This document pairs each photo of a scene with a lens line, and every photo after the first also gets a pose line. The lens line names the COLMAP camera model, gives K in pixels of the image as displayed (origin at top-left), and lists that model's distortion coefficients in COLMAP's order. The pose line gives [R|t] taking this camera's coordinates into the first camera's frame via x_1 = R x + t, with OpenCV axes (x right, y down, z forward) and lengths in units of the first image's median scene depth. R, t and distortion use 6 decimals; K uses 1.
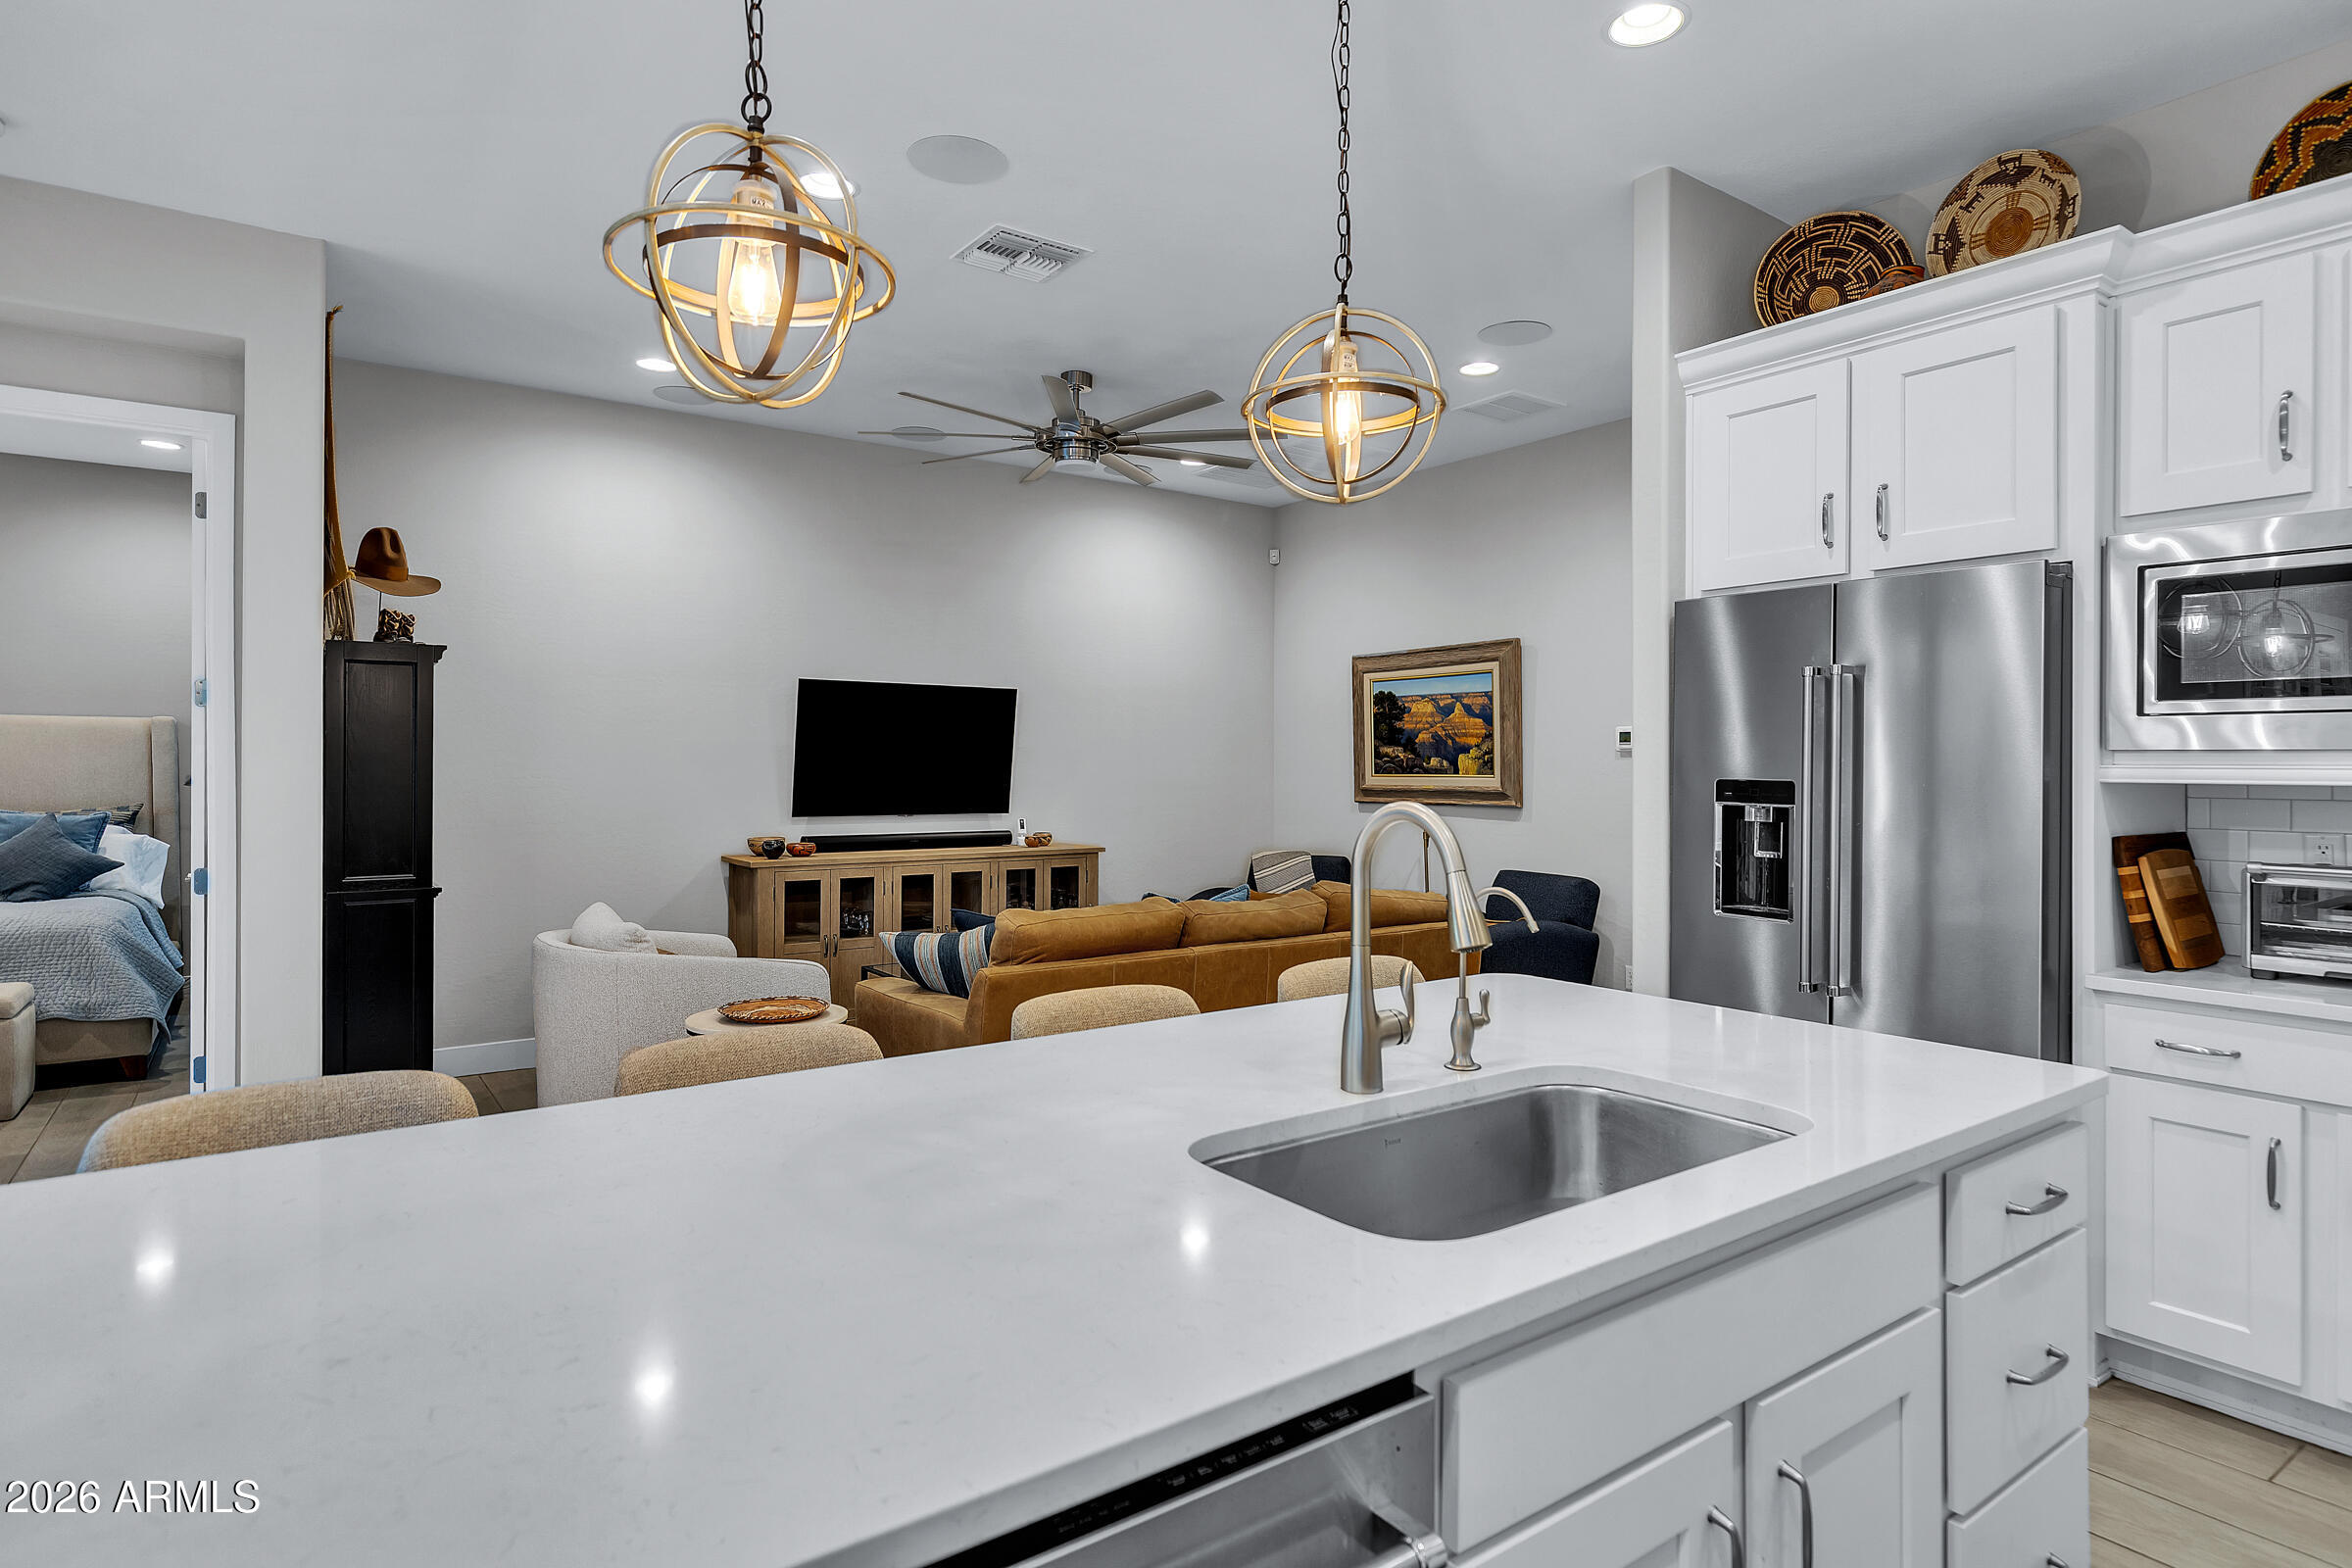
lens RADIAL K [[1273.4, 0, 1166.5], [0, 1273.4, 775.4], [0, 0, 1]] dist [0.000405, 0.000496]
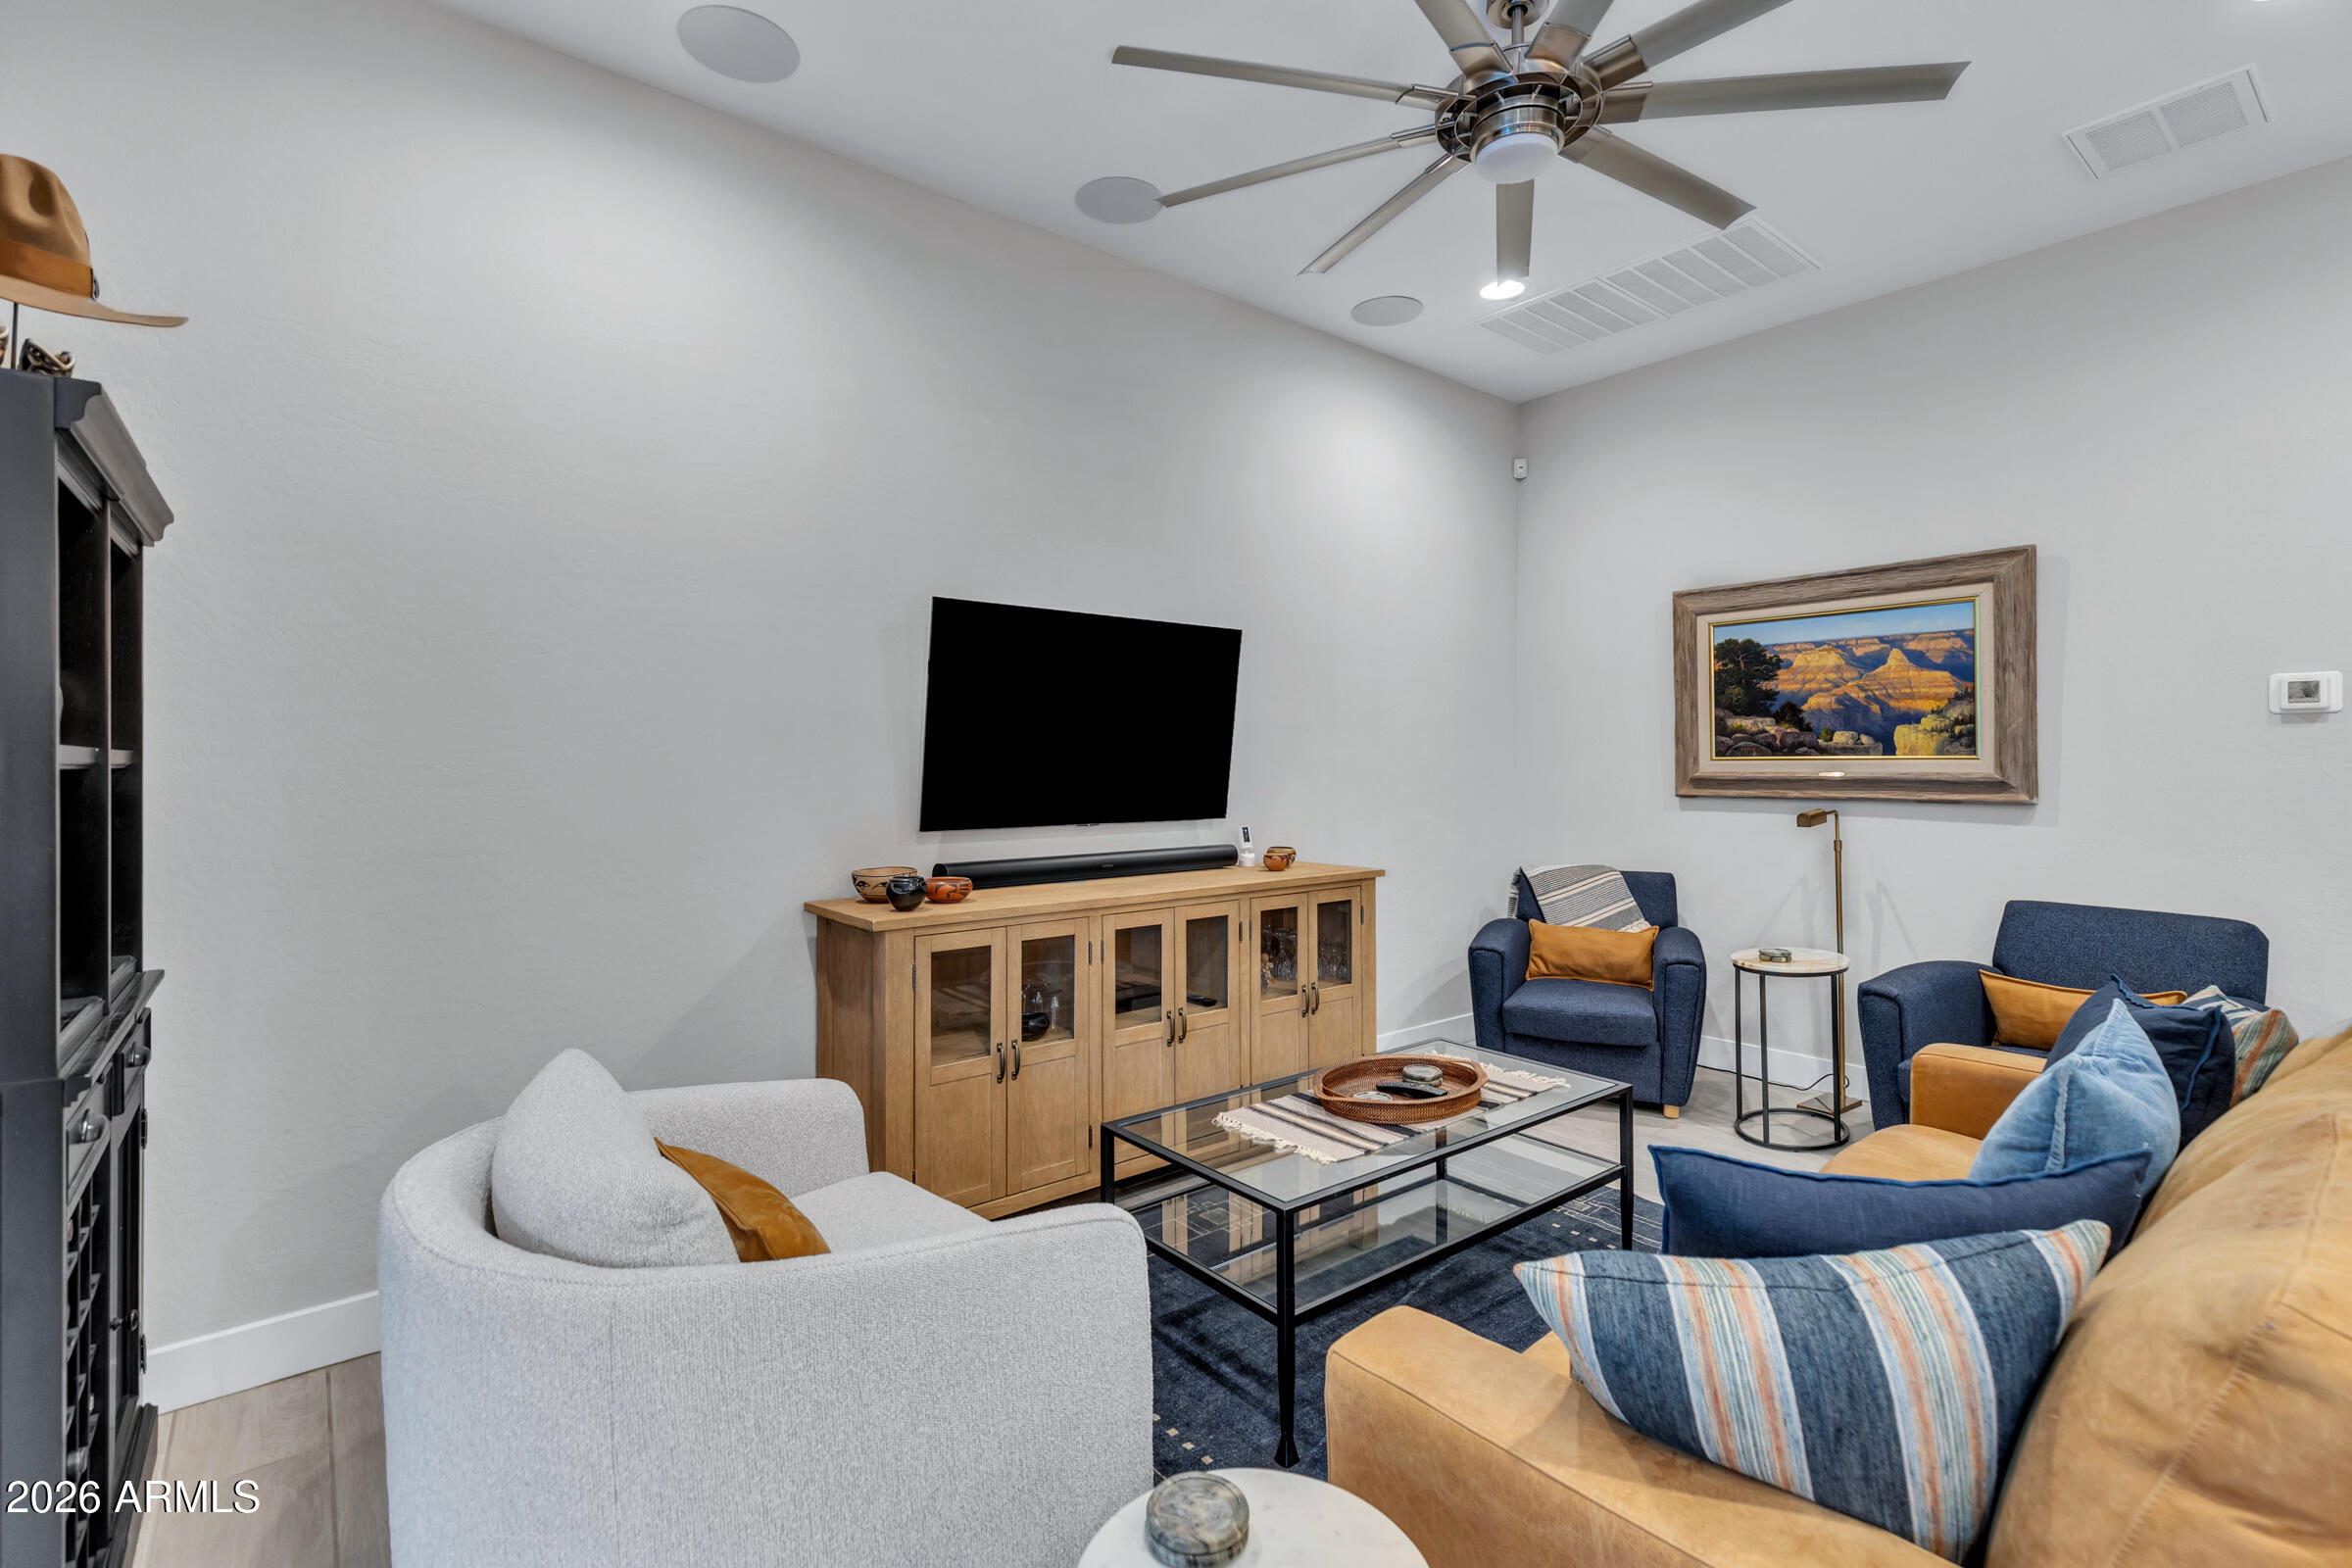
lens RADIAL K [[1093.0, 0, 1181.8], [0, 1093.0, 779.9], [0, 0, 1]] dist [0.007649, -0.000487]
pose [[0.997521, -0.007761, 0.069941, -0.191992], [0.007088, 0.999926, 0.009863, 0.003957], [-0.070013, -0.009343, 0.997502, 0.446127]]
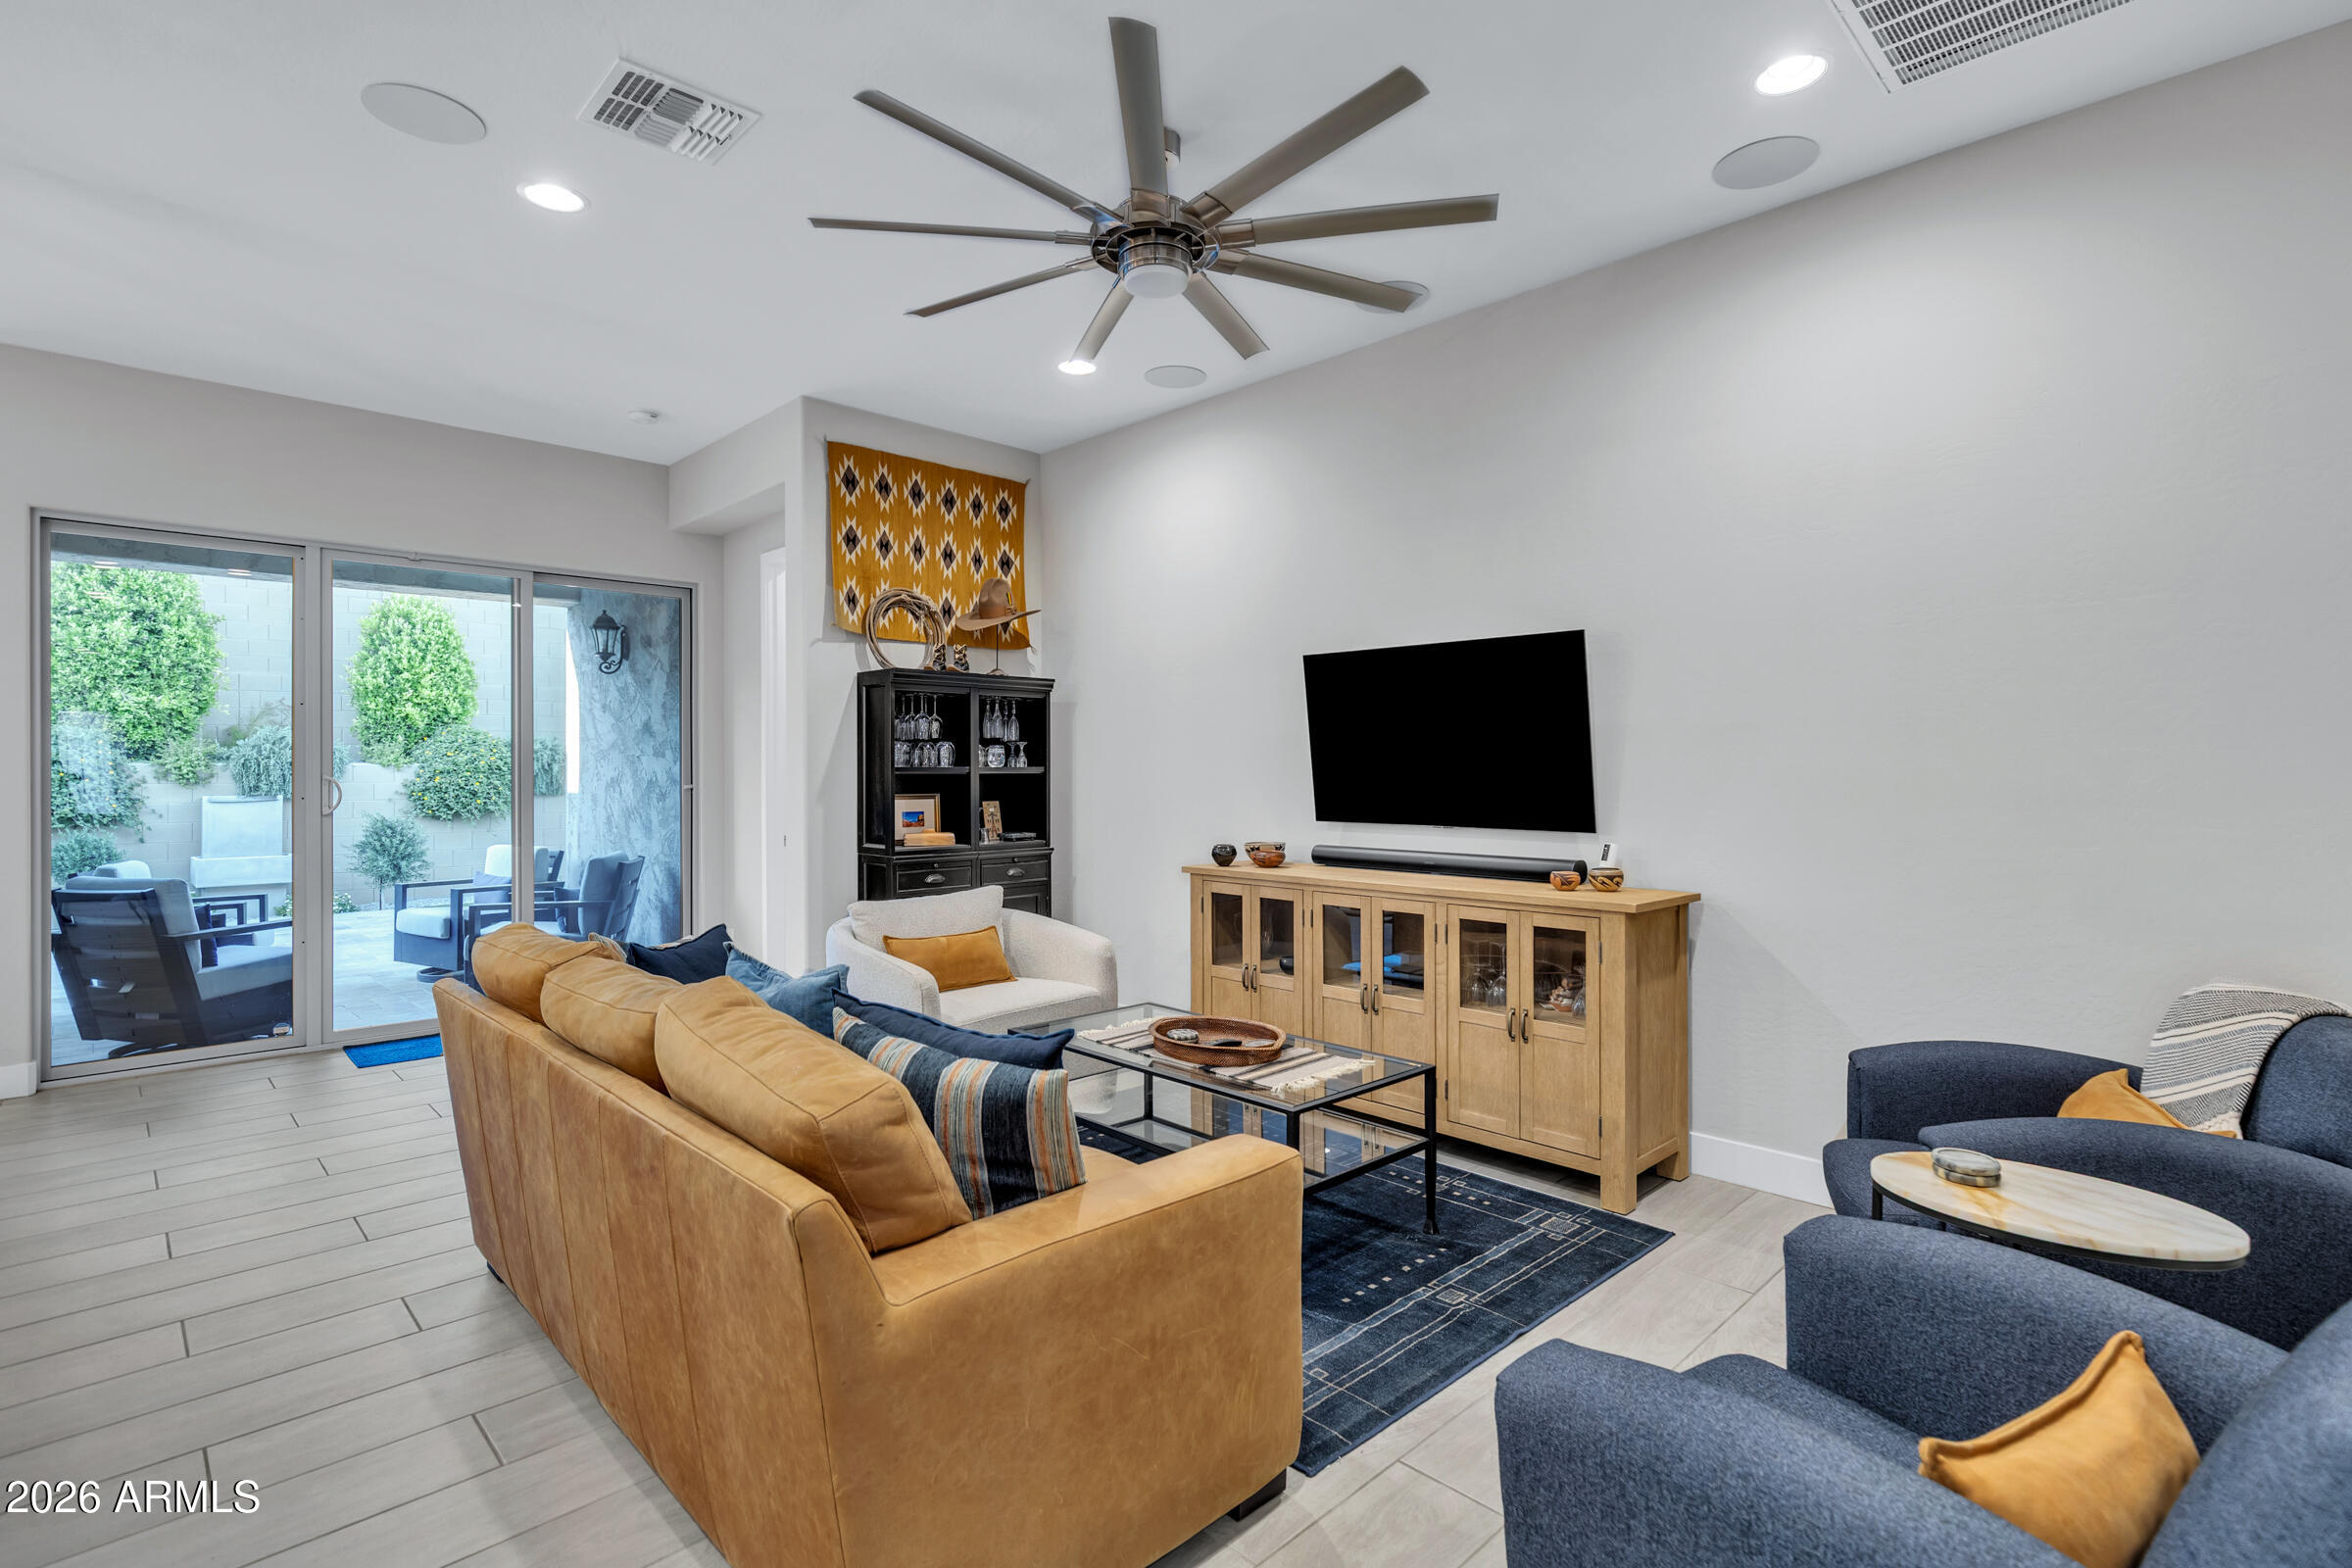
lens RADIAL K [[1093.0, 0, 1187.3], [0, 1093.0, 771.6], [0, 0, 1]] dist [0.007649, -0.000487]
pose [[0.153488, 0.001215, -0.988150, 0.346300], [-0.001811, 0.999998, 0.000949, 0.001315], [0.988149, 0.001644, 0.153490, 0.724799]]
